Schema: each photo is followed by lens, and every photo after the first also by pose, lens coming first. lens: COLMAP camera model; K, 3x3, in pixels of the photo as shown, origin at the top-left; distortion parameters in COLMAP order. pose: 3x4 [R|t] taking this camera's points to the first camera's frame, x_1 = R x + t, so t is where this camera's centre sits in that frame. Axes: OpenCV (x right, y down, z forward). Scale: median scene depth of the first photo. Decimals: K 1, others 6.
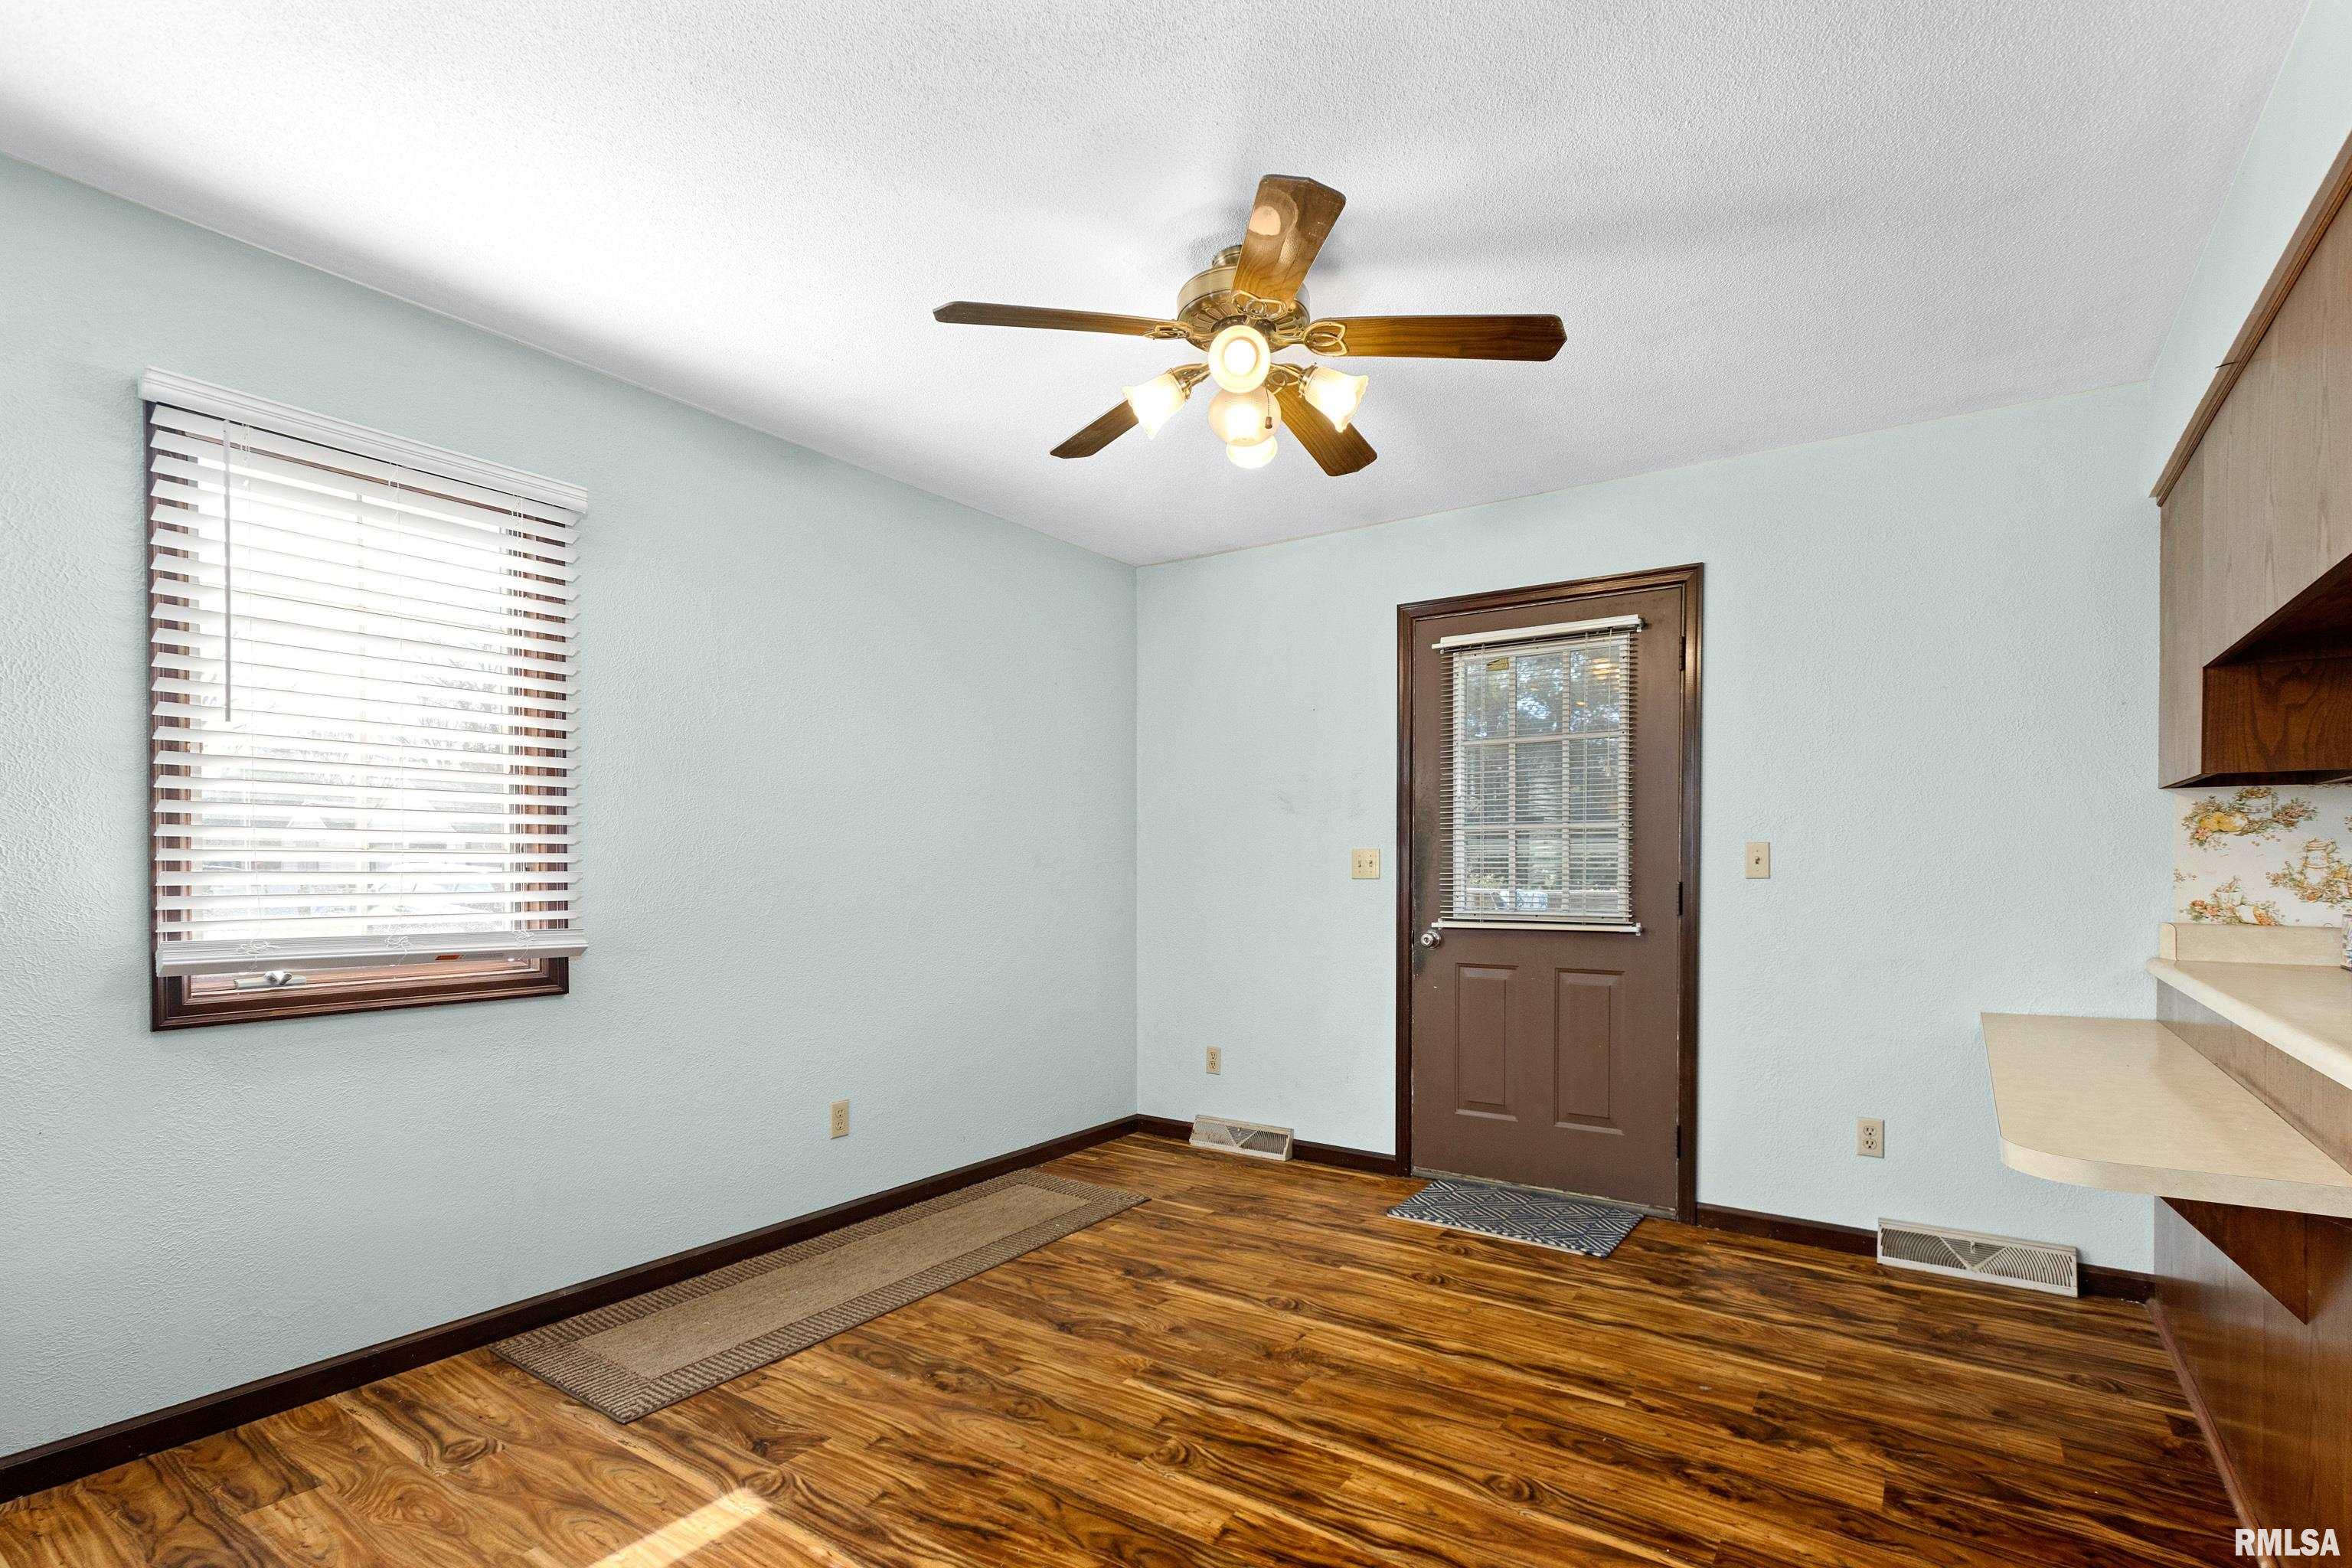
lens RADIAL K [[1108.4, 0, 1204.2], [0, 1108.4, 877.2], [0, 0, 1]] dist [0.003436, -0.000393]
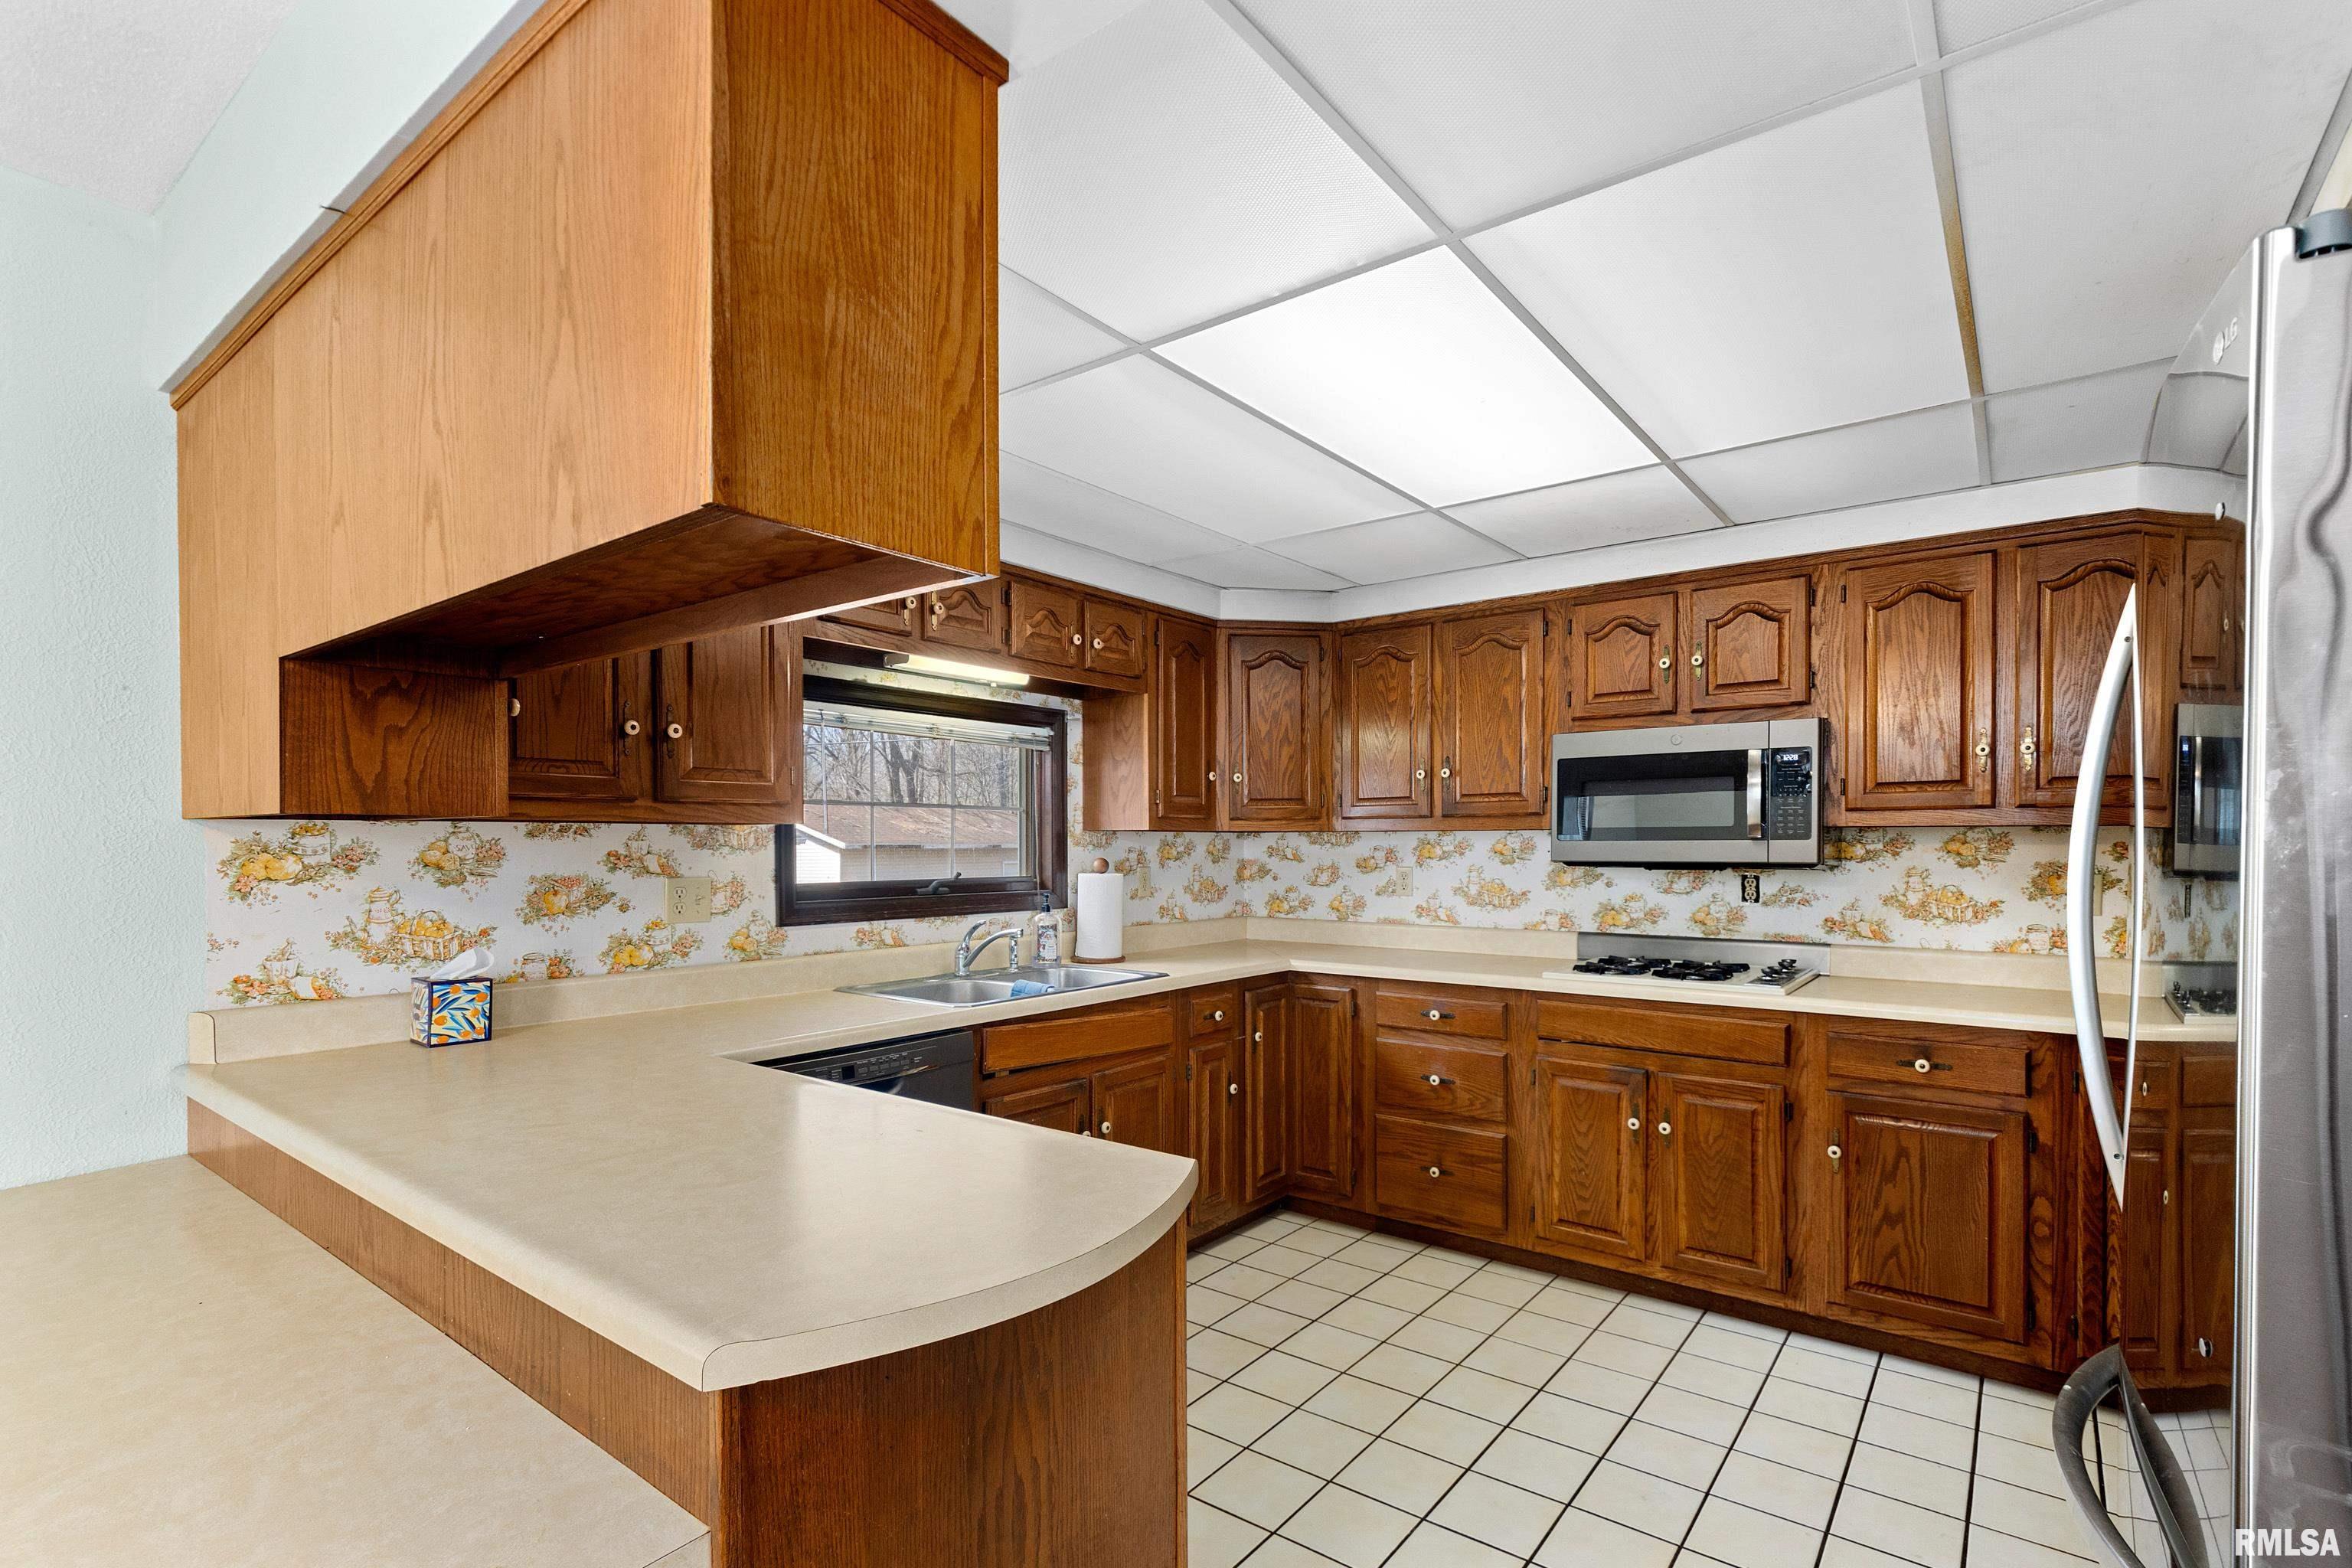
lens RADIAL K [[1108.4, 0, 1194.5], [0, 1108.4, 854.3], [0, 0, 1]] dist [0.003436, -0.000393]
pose [[0.060826, -0.008243, 0.998114, 0.211138], [0.013376, 0.999883, 0.007443, -0.055216], [-0.998059, 0.012898, 0.060929, 0.336941]]
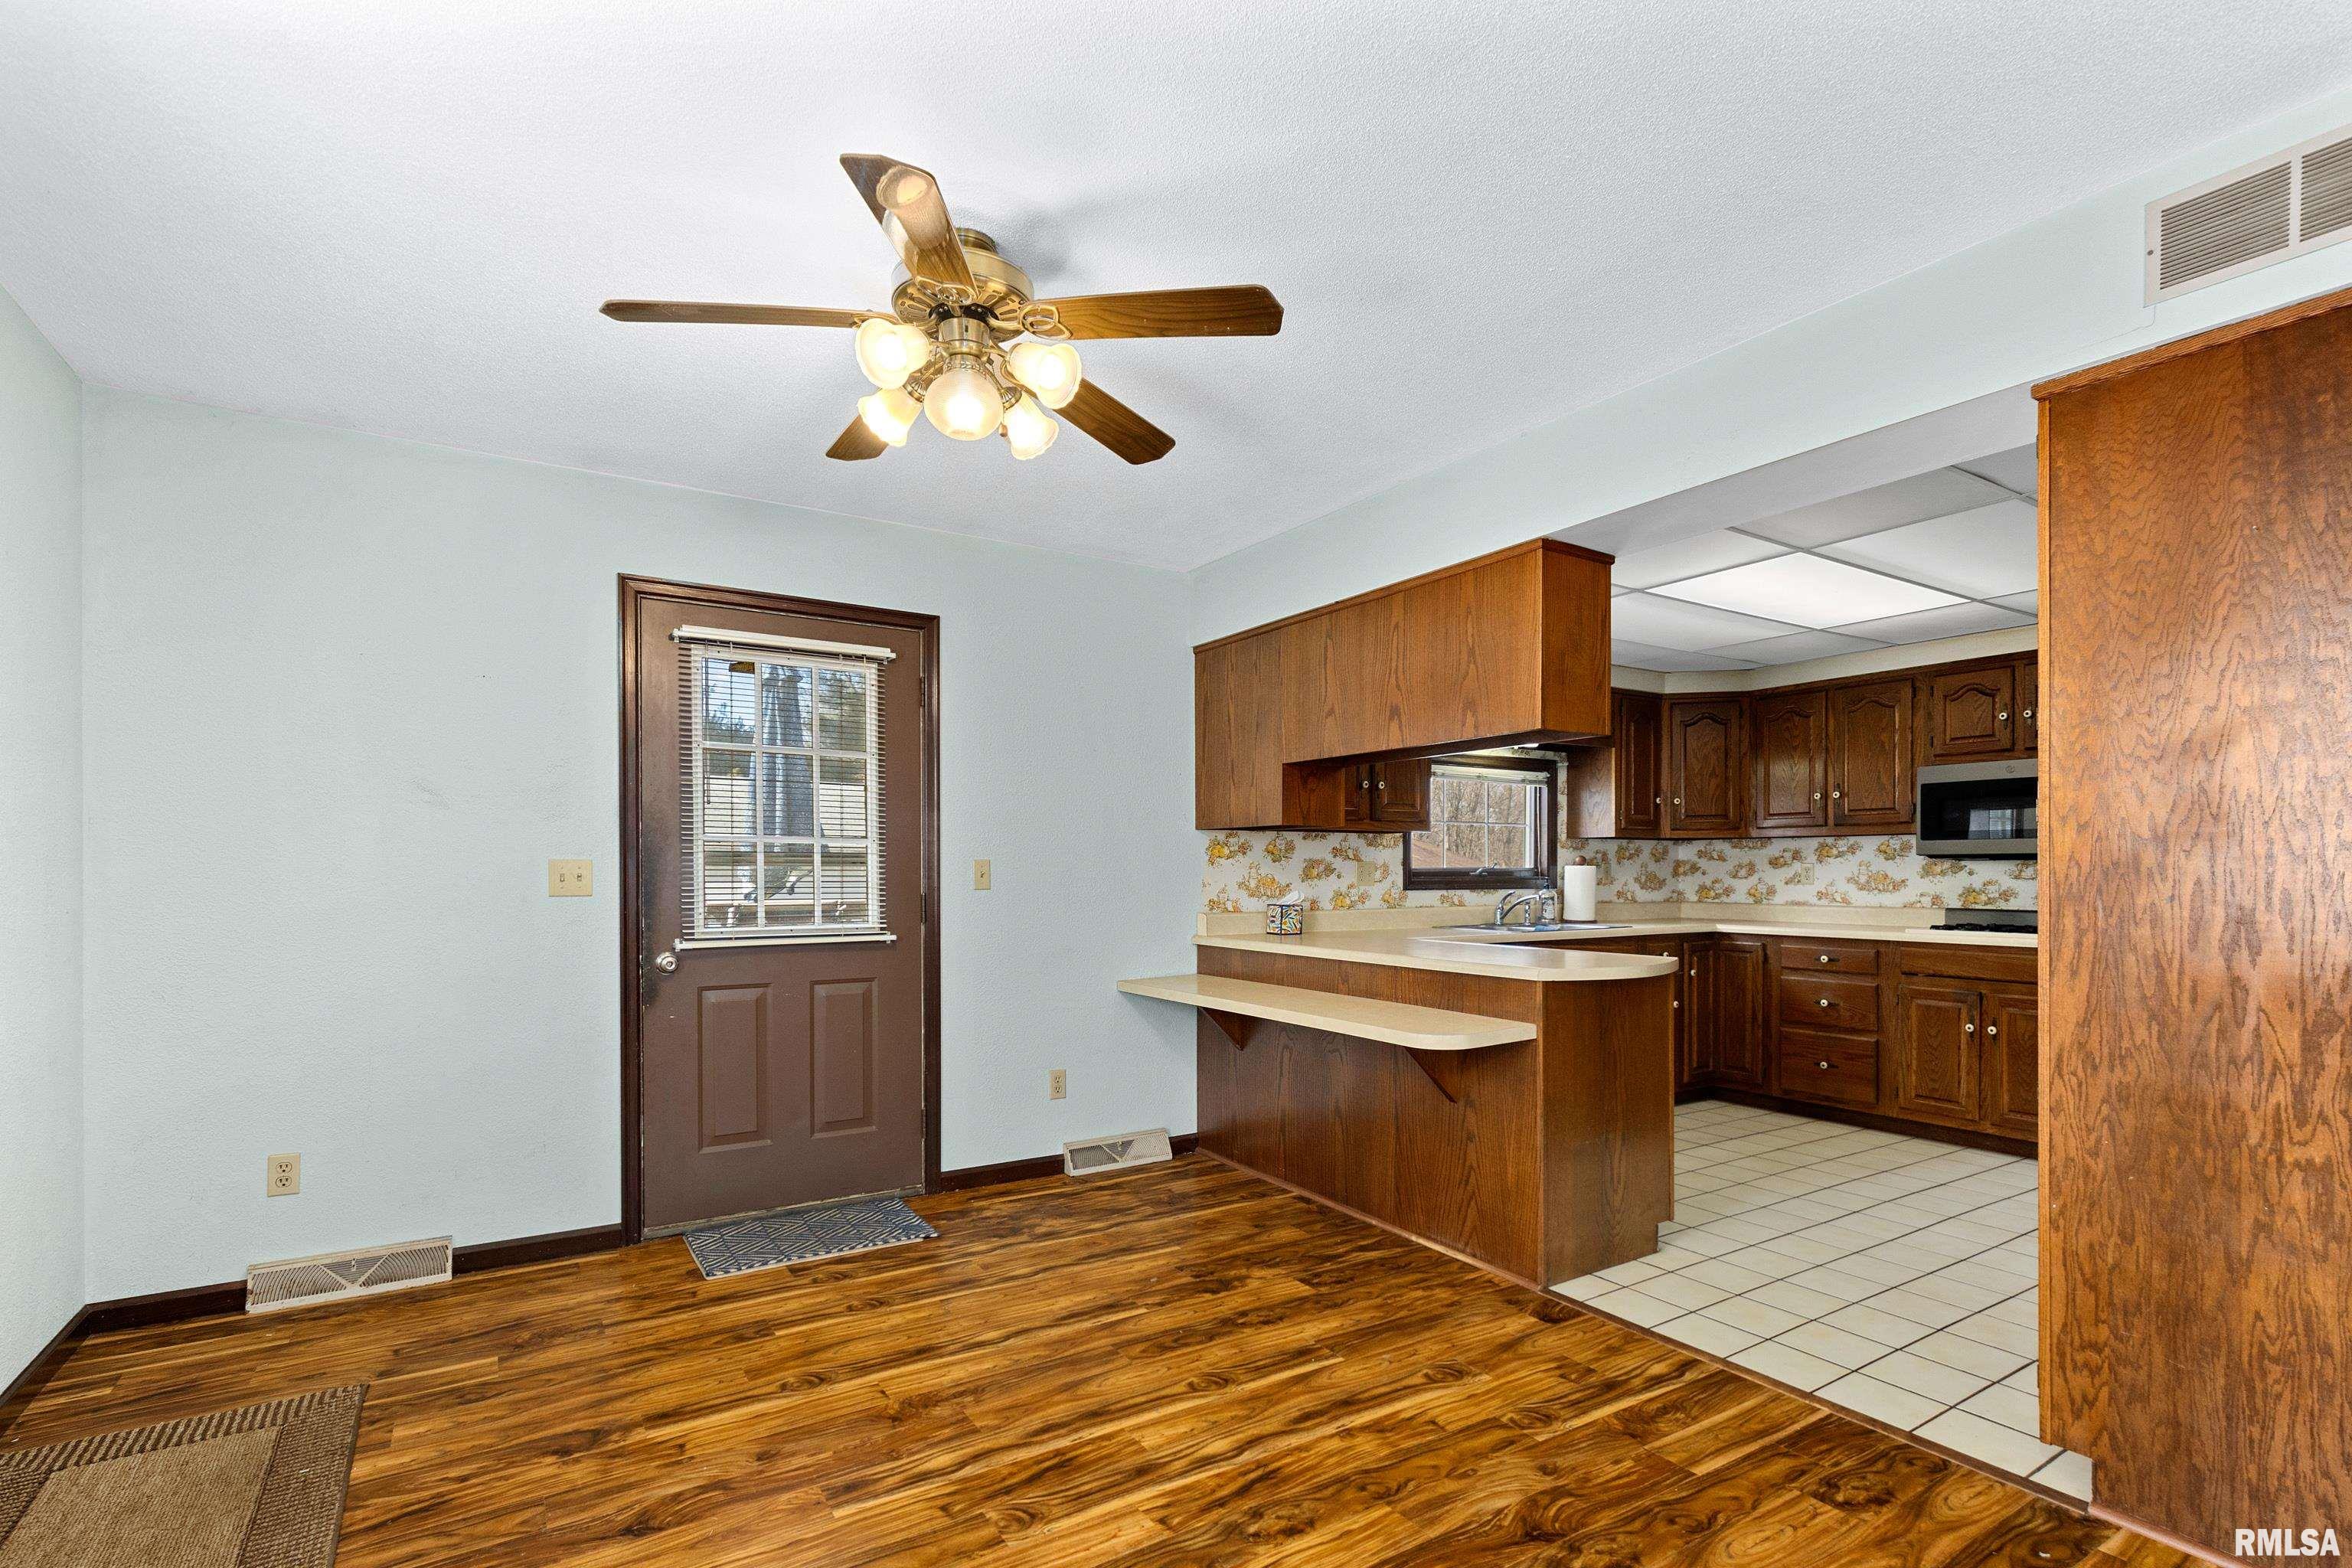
lens RADIAL K [[1108.4, 0, 1202.8], [0, 1108.4, 877.1], [0, 0, 1]] dist [0.003436, -0.000393]
pose [[0.392071, -0.005049, 0.919921, -0.625529], [0.011786, 0.999930, 0.000465, -0.011842], [-0.919859, 0.010660, 0.392103, 0.371083]]
